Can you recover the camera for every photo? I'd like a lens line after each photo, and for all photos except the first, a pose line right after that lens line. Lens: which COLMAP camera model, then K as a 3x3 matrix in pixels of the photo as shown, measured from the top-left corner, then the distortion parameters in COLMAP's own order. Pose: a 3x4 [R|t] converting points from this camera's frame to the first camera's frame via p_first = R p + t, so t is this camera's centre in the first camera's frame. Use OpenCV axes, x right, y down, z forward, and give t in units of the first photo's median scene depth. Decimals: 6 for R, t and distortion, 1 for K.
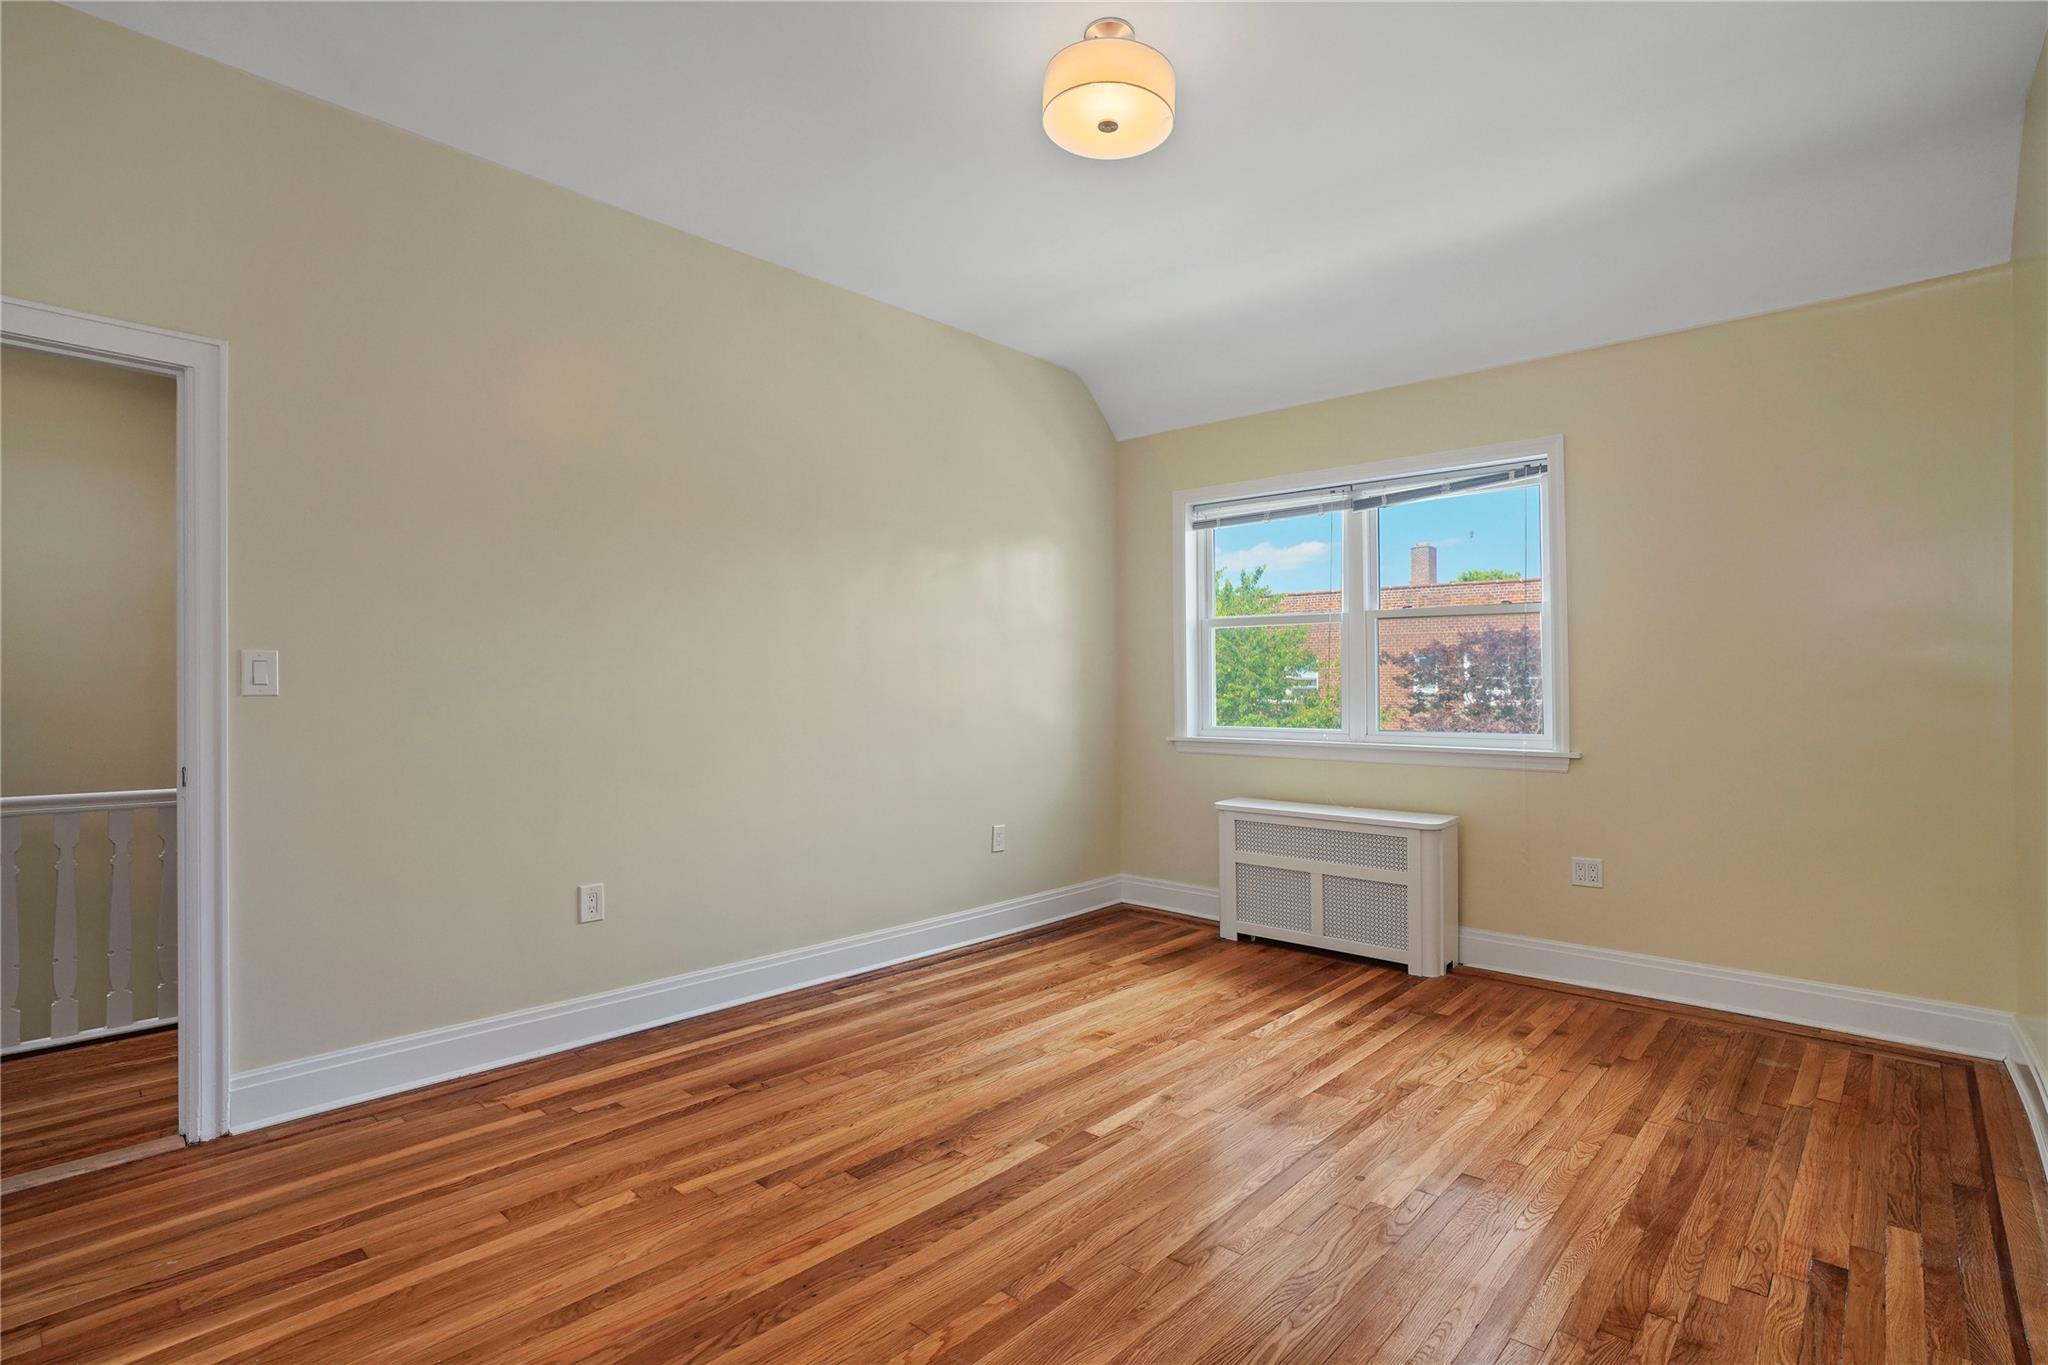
lens RADIAL K [[958.6, 0, 1041.9], [0, 958.6, 690.5], [0, 0, 1]] dist [-0.065959, 0.026044]
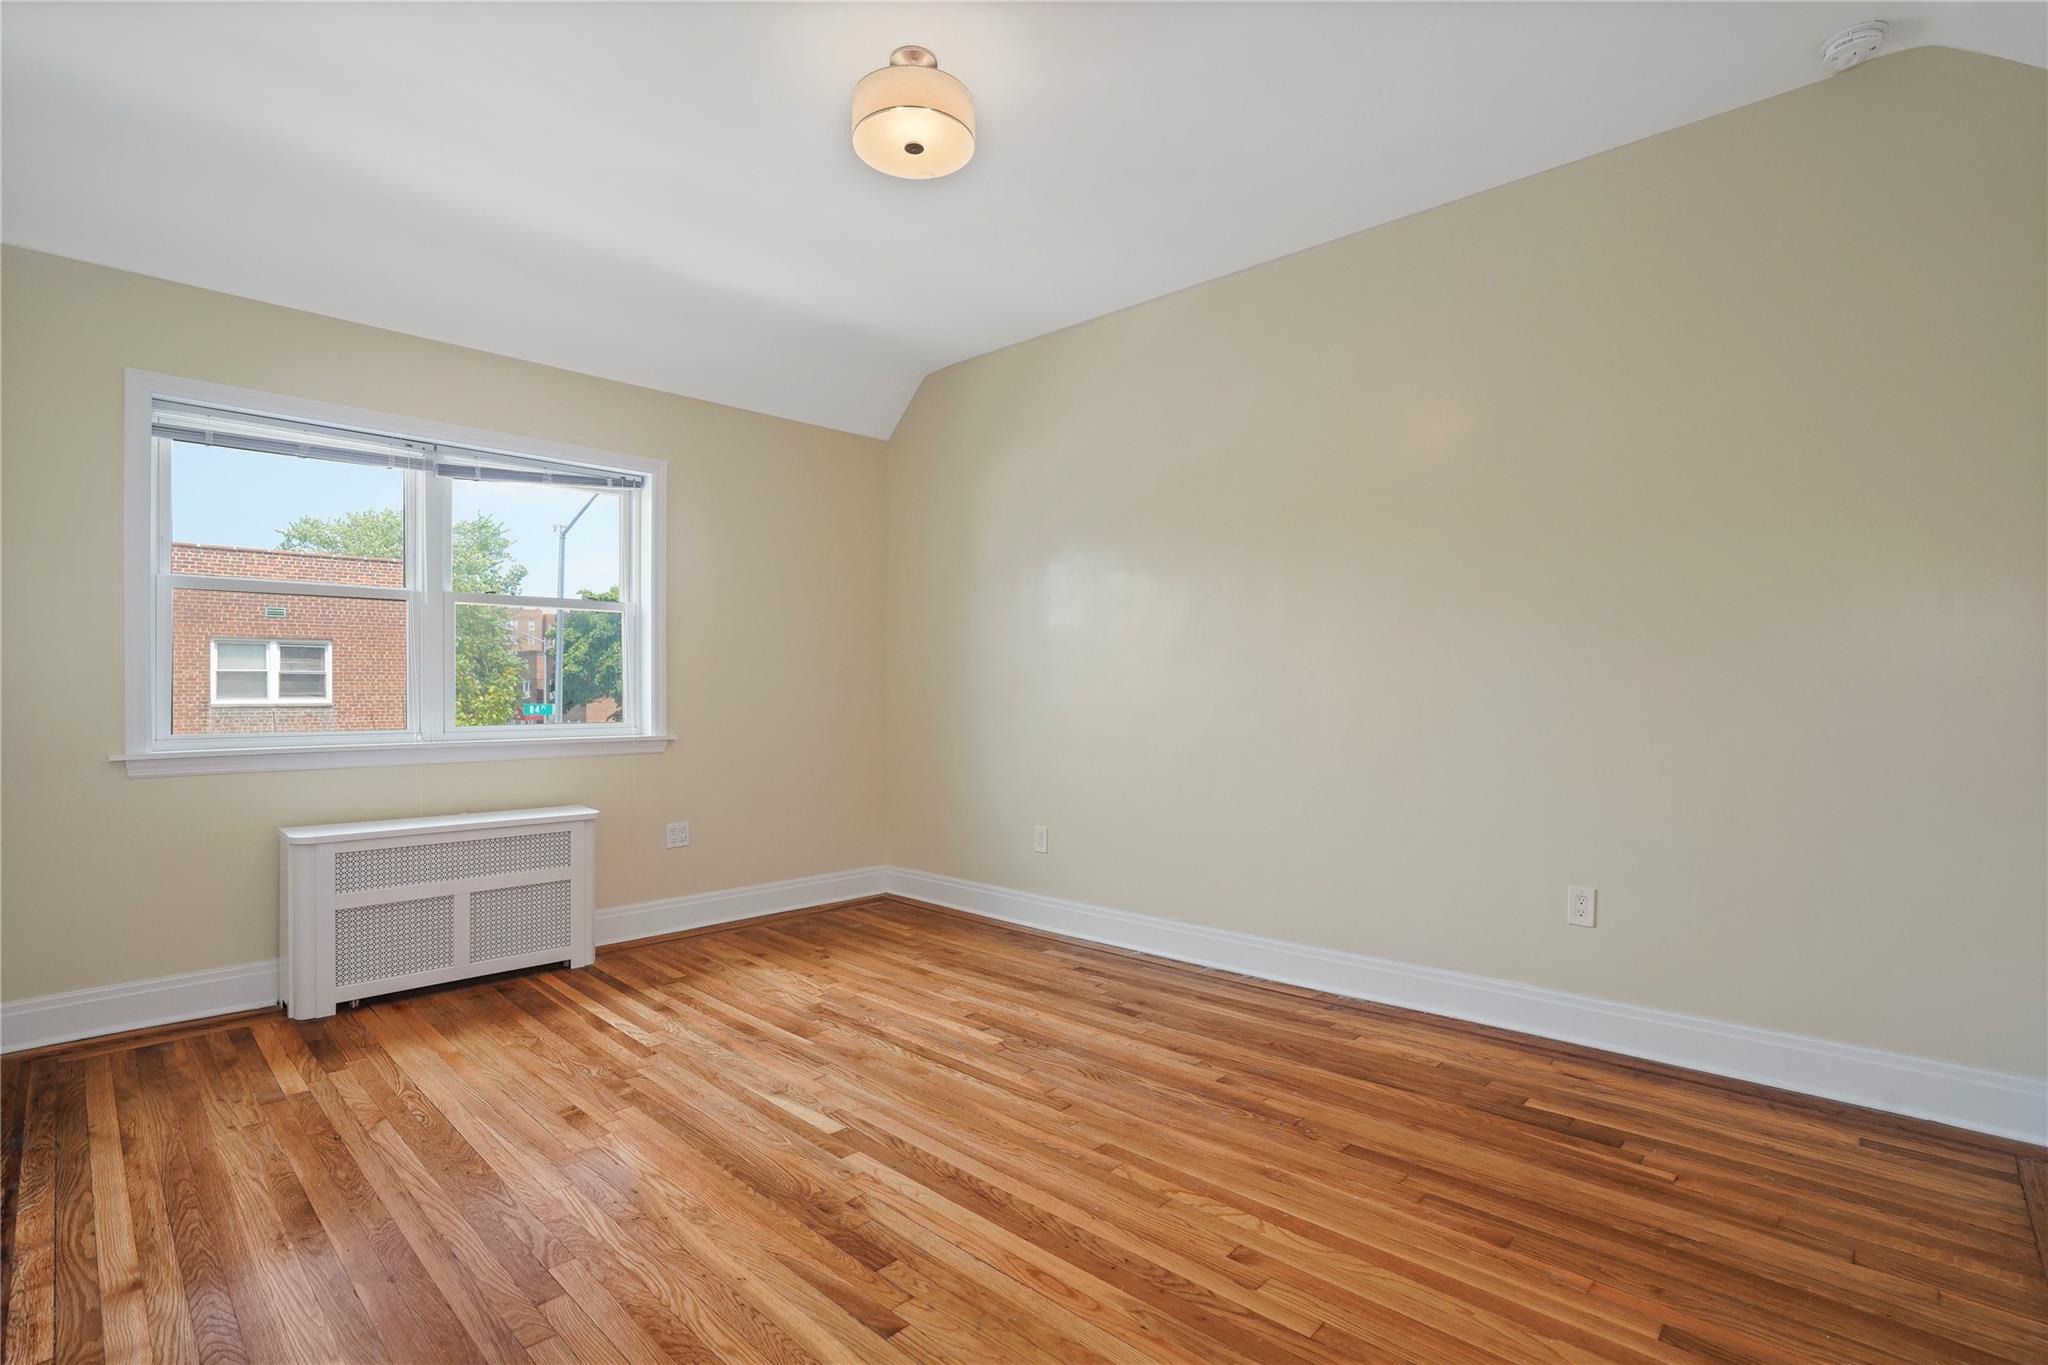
lens RADIAL K [[958.6, 0, 1041.9], [0, 958.6, 690.5], [0, 0, 1]] dist [-0.065959, 0.026044]
pose [[0.031653, -0.004033, 0.999491, -0.713066], [0.000575, 0.999992, 0.004017, 0.006529], [-0.999499, 0.000447, 0.031655, 0.589340]]
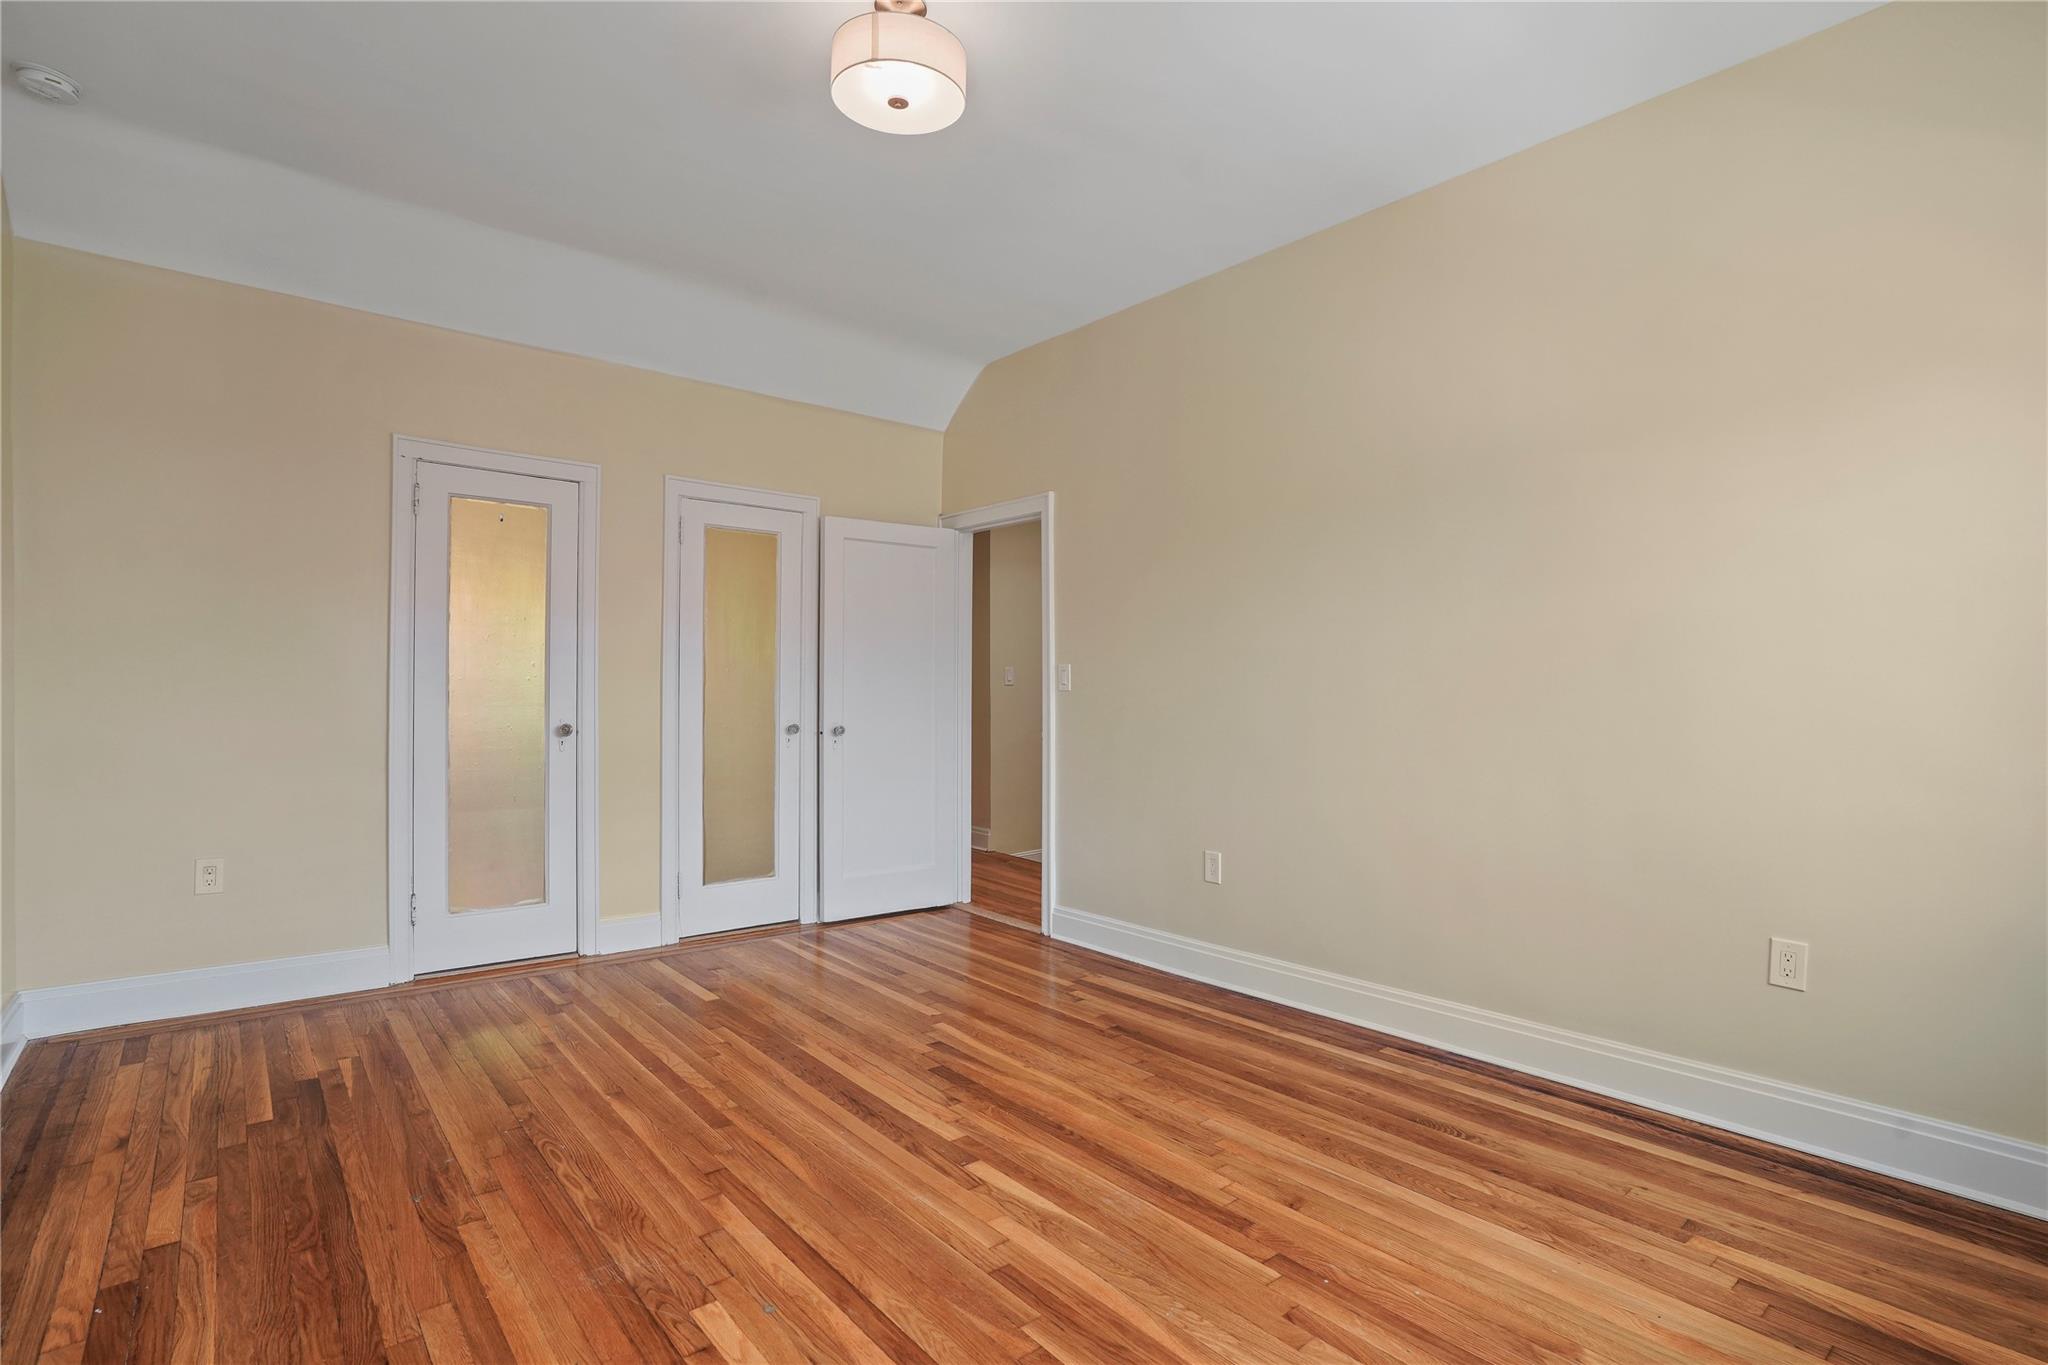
lens RADIAL K [[1026.4, 0, 1087.5], [0, 1026.4, 686.3], [0, 0, 1]] dist [-0.067728, 0.034419]
pose [[-0.103904, -0.004180, -0.994579, 0.799422], [-0.009358, 0.999951, -0.003225, 0.003076], [0.994543, 0.008973, -0.103938, 0.942698]]
